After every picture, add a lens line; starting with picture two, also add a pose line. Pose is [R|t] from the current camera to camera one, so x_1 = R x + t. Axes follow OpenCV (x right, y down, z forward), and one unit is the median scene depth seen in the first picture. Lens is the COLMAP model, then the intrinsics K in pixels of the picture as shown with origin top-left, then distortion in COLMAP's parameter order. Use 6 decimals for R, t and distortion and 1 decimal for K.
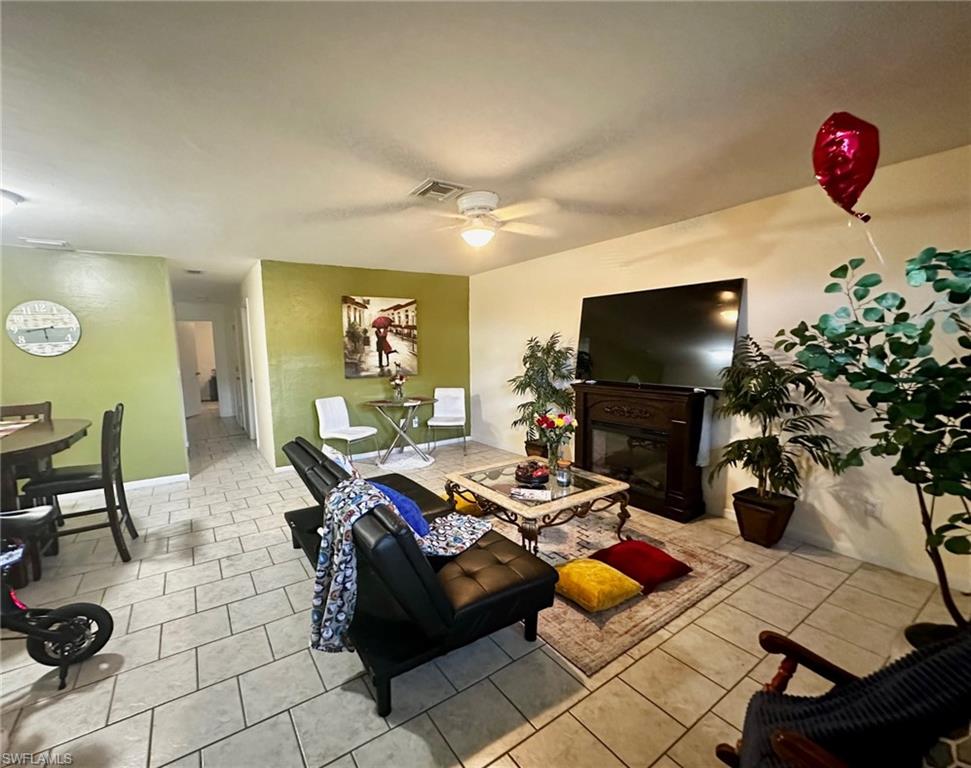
lens RADIAL K [[415.7, 0, 456.1], [0, 415.7, 414.2], [0, 0, 1]] dist [0.000014, 0.000135]
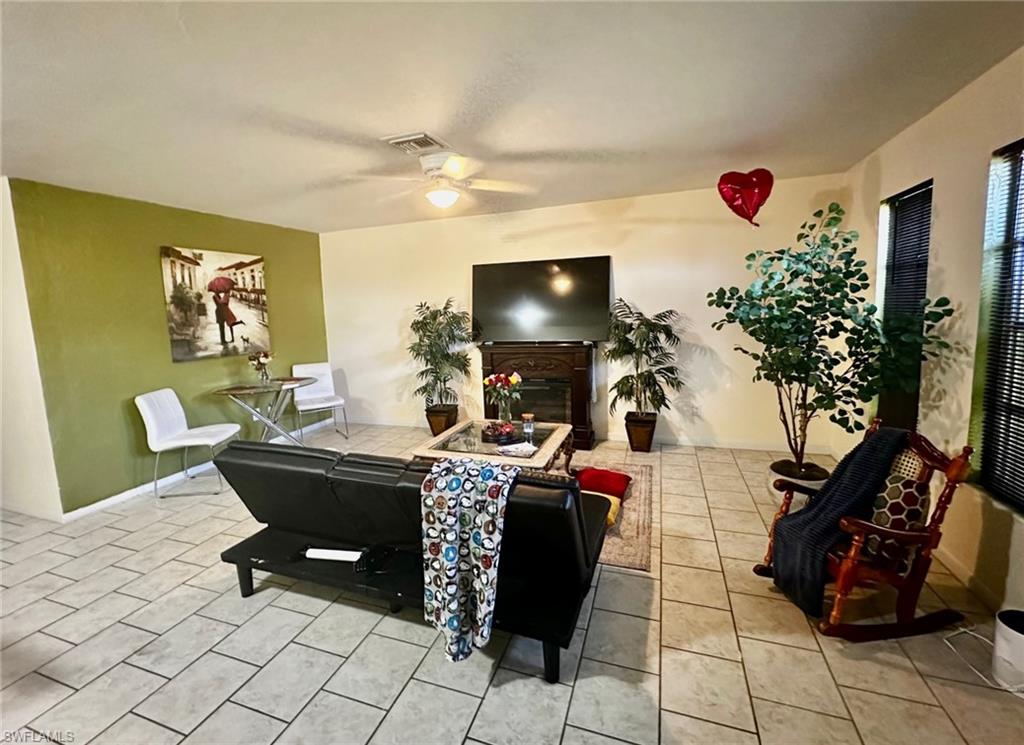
lens RADIAL K [[432.1, 0, 513.7], [0, 432.1, 373.9], [0, 0, 1]] dist [0.003648, 0.000425]
pose [[0.790868, -0.106789, 0.602597, -0.257275], [0.121785, 0.992427, 0.016037, -0.007808], [-0.599746, 0.060704, 0.797884, 0.064782]]
